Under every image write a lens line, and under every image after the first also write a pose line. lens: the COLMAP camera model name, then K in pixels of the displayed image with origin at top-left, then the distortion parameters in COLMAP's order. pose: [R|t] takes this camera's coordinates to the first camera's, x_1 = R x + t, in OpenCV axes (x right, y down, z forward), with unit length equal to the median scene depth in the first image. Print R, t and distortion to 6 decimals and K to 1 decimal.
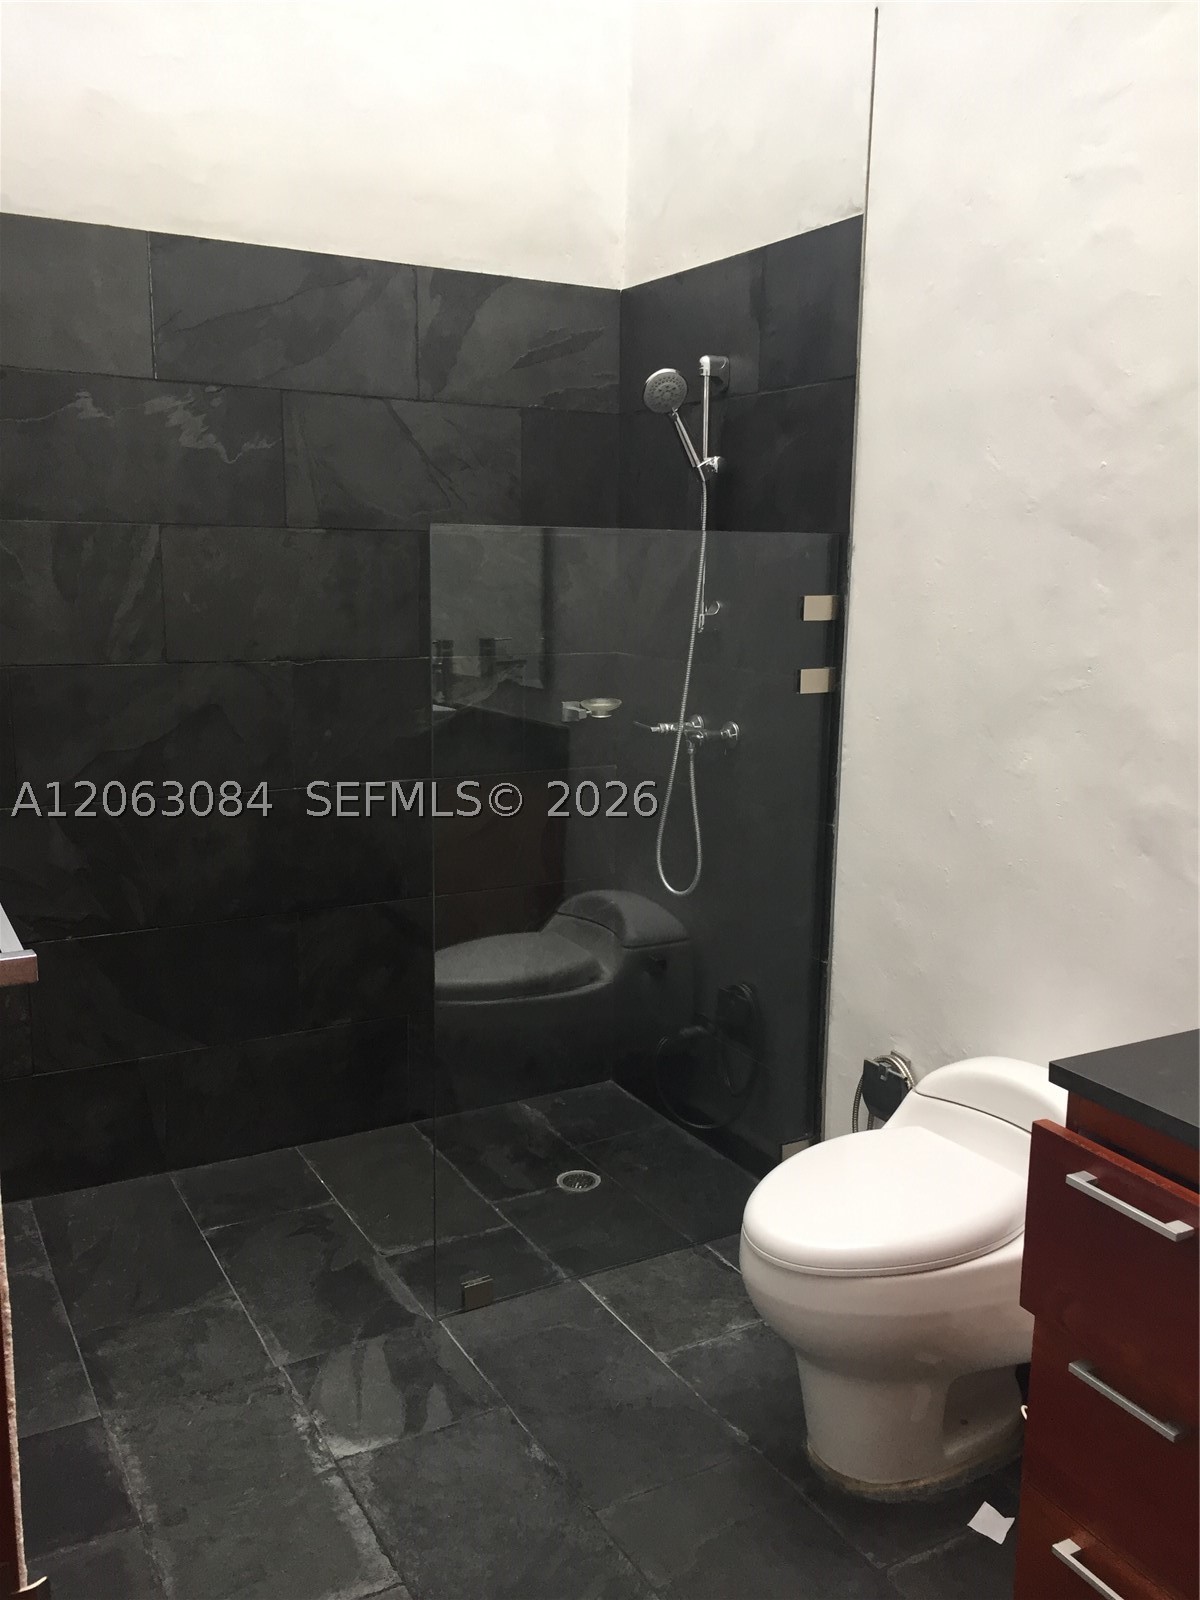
lens RADIAL K [[1363.5, 0, 599.0], [0, 1363.5, 807.1], [0, 0, 1]] dist [0.078420, -0.093212]
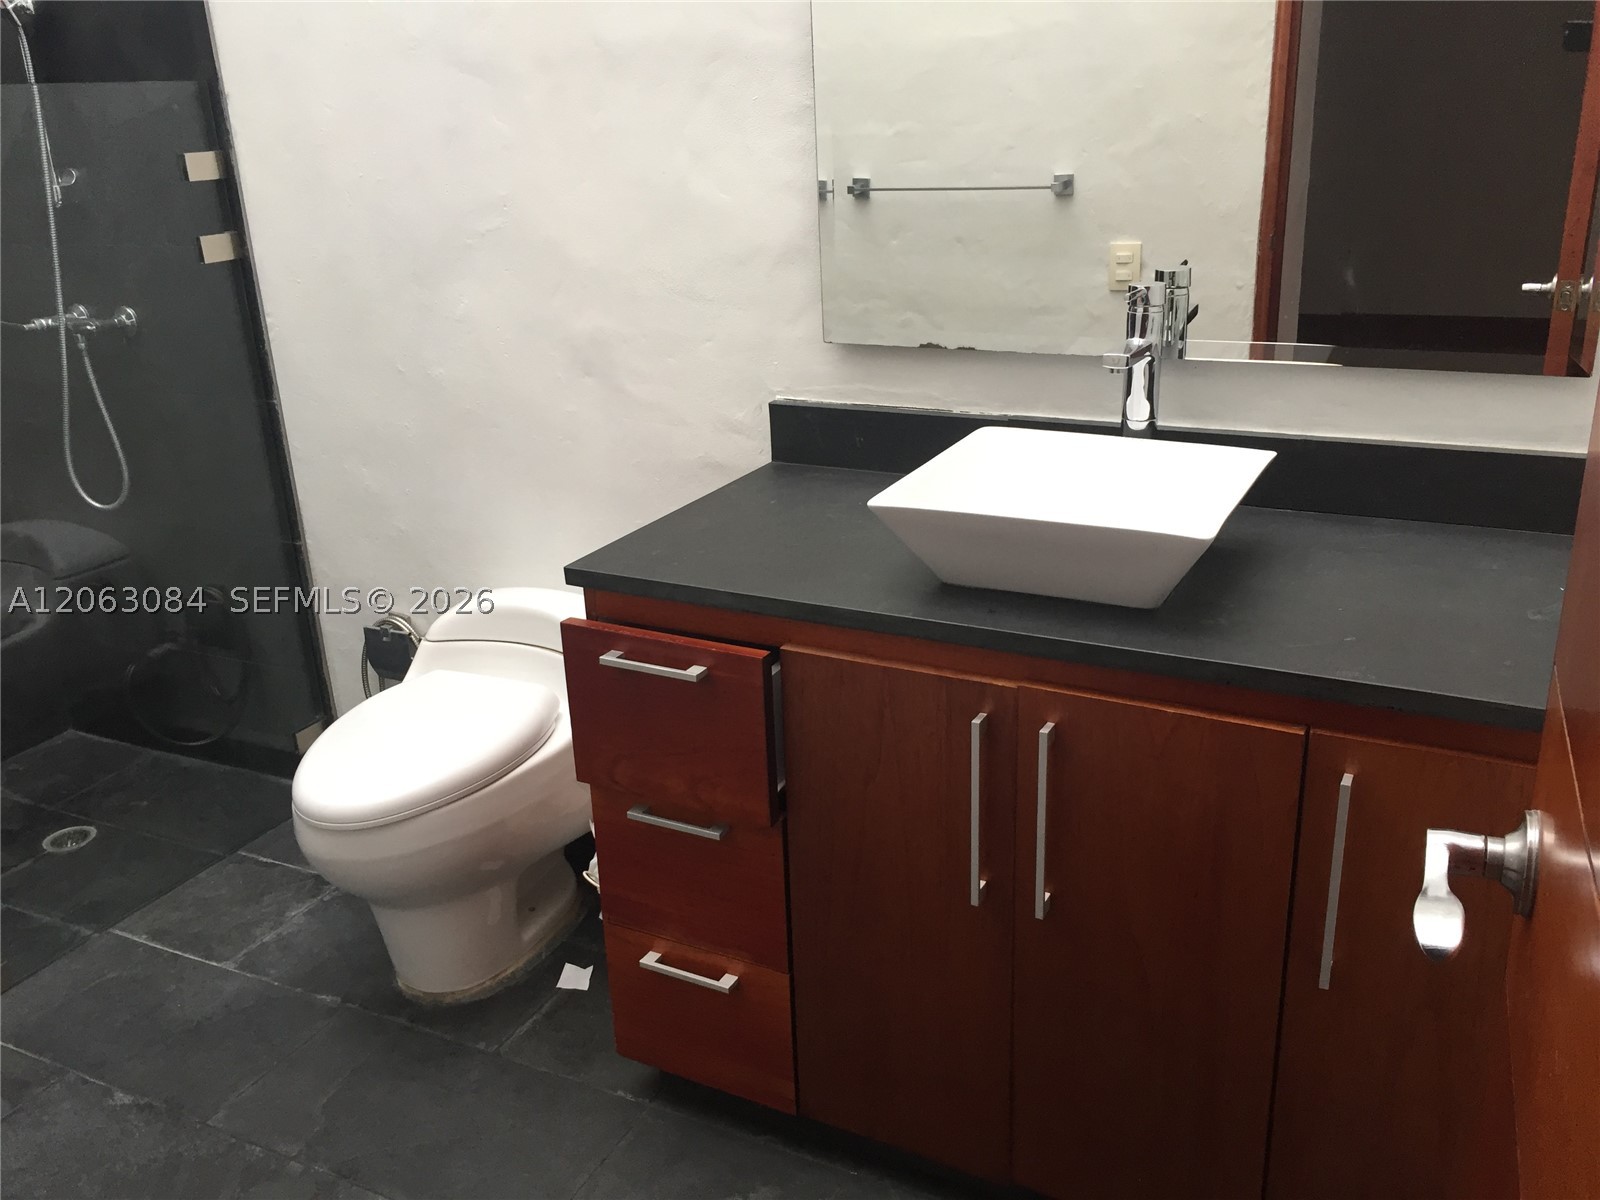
lens RADIAL K [[1360.1, 0, 798.9], [0, 1360.1, 605.2], [0, 0, 1]] dist [0.082709, -0.100806]
pose [[0.830021, -0.238712, 0.504064, -0.045767], [0.153443, 0.966637, 0.205106, 0.010651], [-0.536208, -0.092897, 0.838958, -0.017355]]
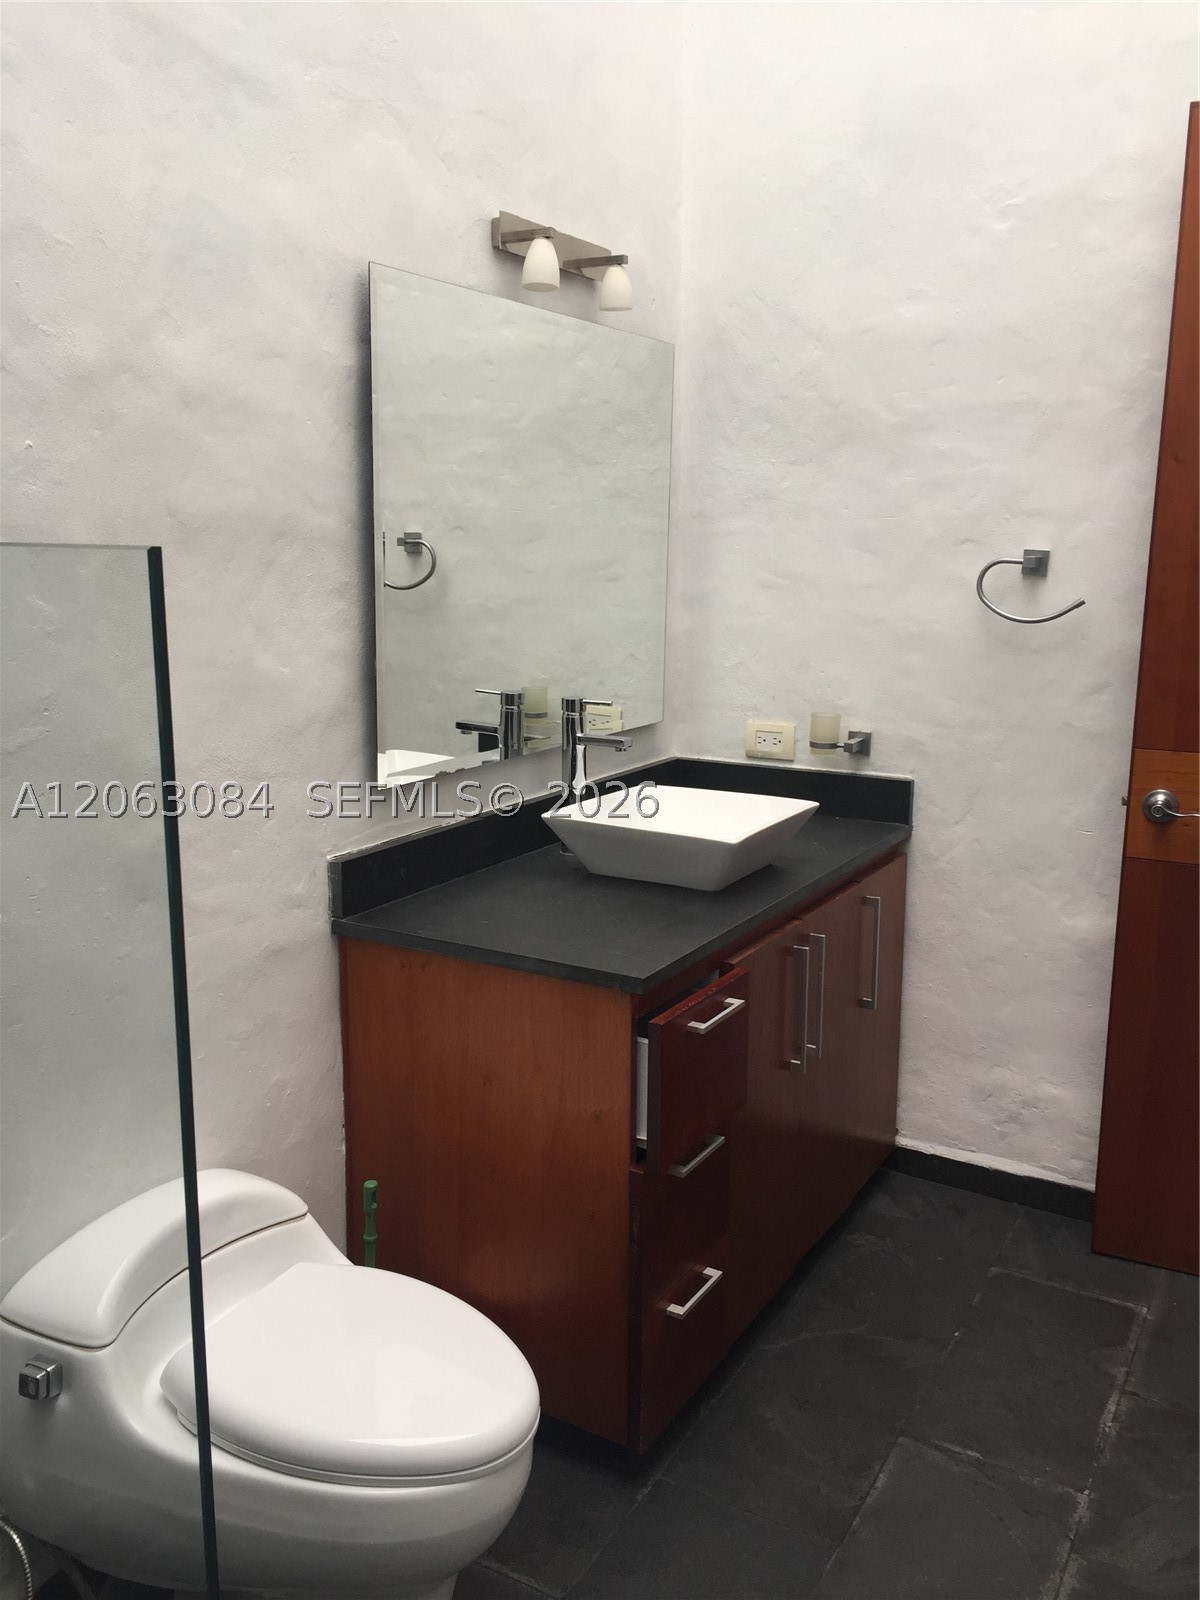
lens RADIAL K [[1363.5, 0, 599.0], [0, 1363.5, 807.1], [0, 0, 1]] dist [0.078420, -0.093212]
pose [[-0.516039, -0.186247, 0.836072, -0.377705], [0.146521, 0.942495, 0.300390, -0.194257], [-0.843941, 0.277515, -0.459075, 0.910699]]
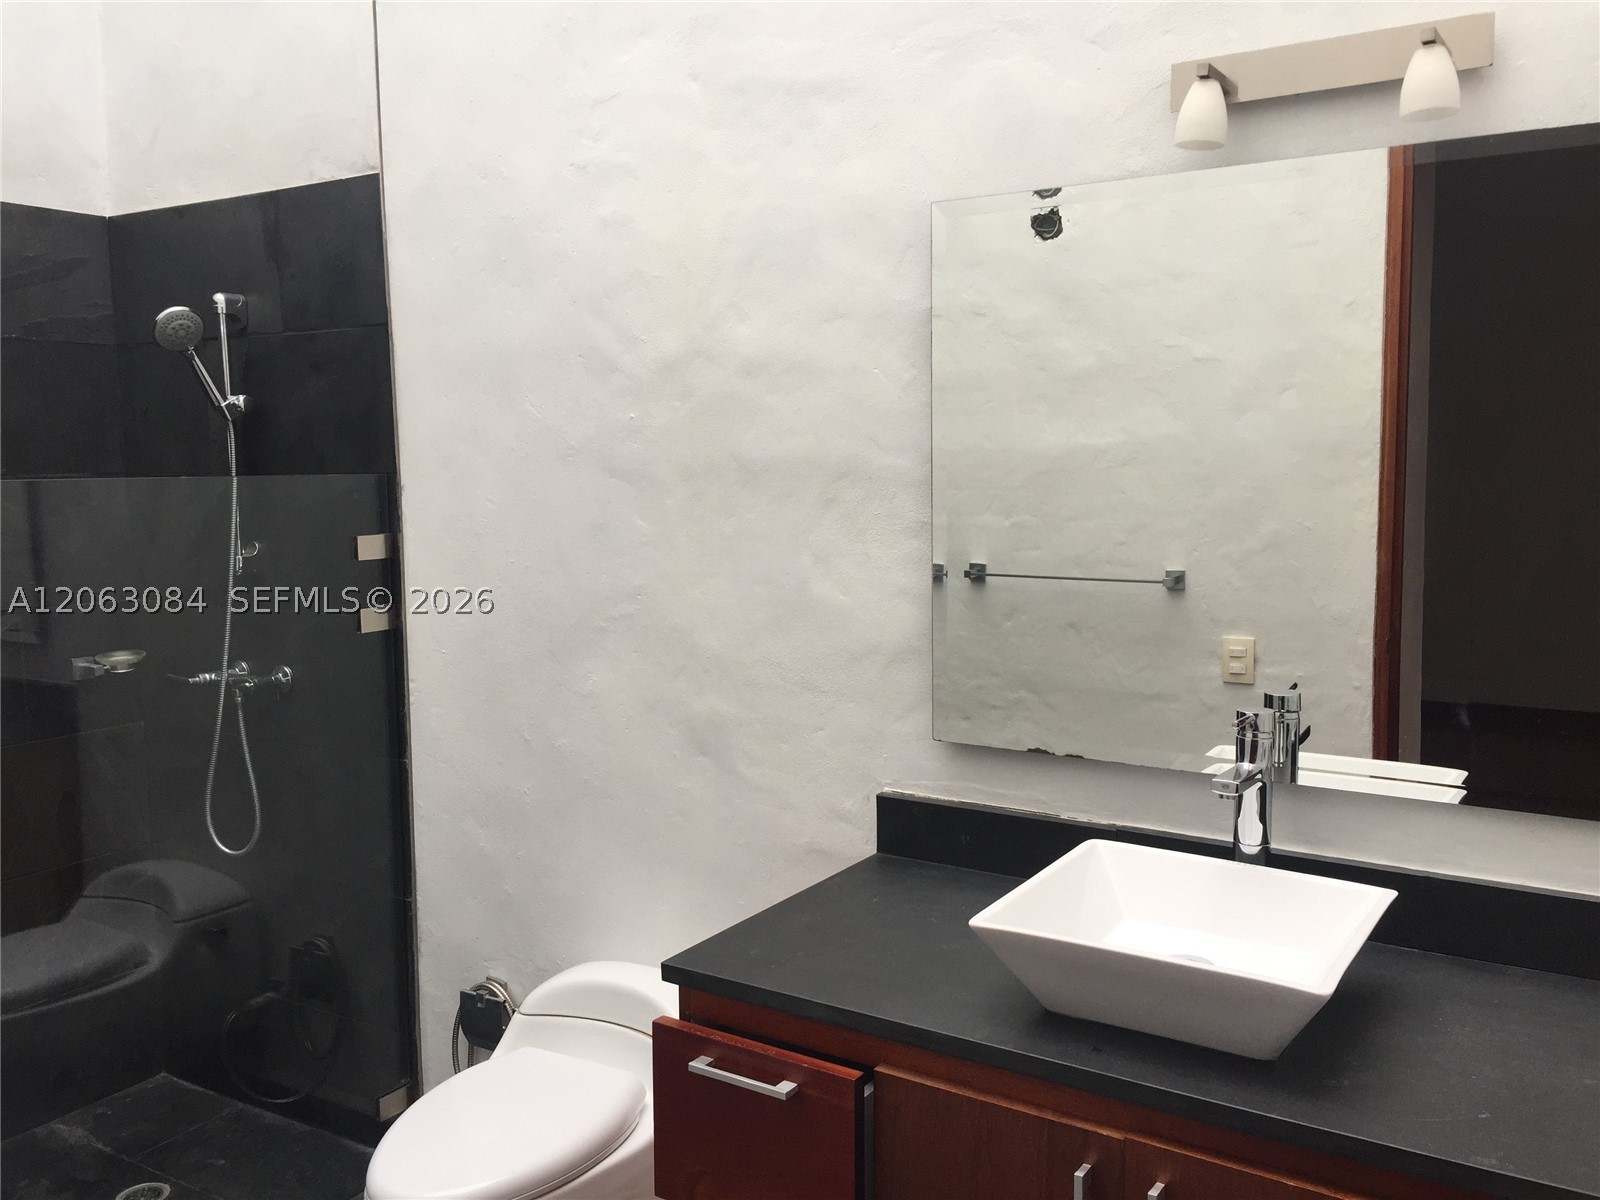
lens RADIAL K [[1360.1, 0, 798.9], [0, 1360.1, 605.2], [0, 0, 1]] dist [0.082709, -0.100806]
pose [[0.878571, -0.073322, 0.471951, -0.043095], [0.109574, 0.992733, -0.049751, -0.019417], [-0.464873, 0.095423, 0.880220, -0.027646]]
